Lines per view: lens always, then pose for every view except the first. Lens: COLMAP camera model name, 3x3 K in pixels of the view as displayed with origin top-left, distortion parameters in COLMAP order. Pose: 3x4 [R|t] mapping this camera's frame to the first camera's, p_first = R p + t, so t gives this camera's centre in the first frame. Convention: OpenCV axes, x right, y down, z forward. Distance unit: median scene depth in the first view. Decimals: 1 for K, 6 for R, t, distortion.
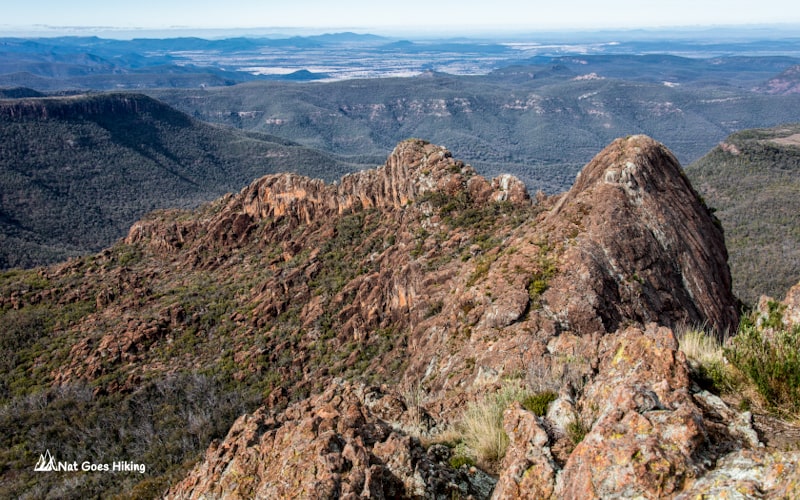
lens RADIAL K [[814.7, 0, 399.1], [0, 814.7, 249.9], [0, 0, 1]] dist [0.033581, 0.000000]
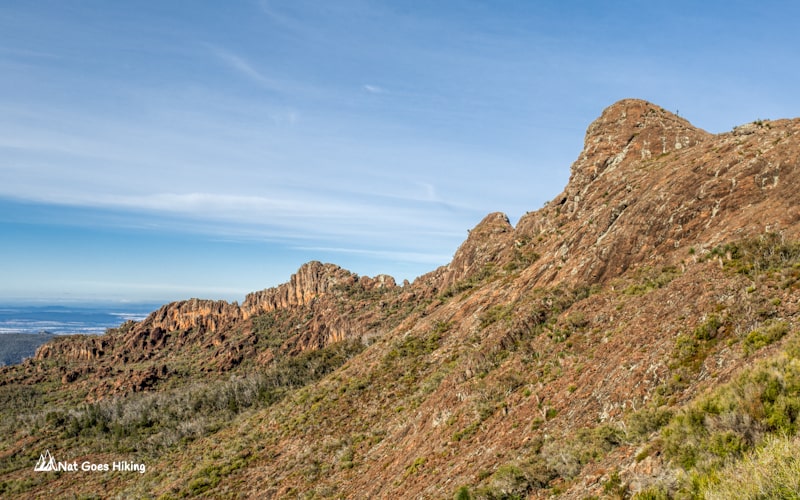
lens RADIAL K [[814.7, 0, 402.2], [0, 814.7, 255.6], [0, 0, 1]] dist [0.033581, 0.000000]
pose [[0.924217, 0.051099, 0.378433, -0.434471], [0.058478, 0.960379, -0.272495, 0.307353], [-0.377363, 0.273974, 0.884610, -0.522442]]
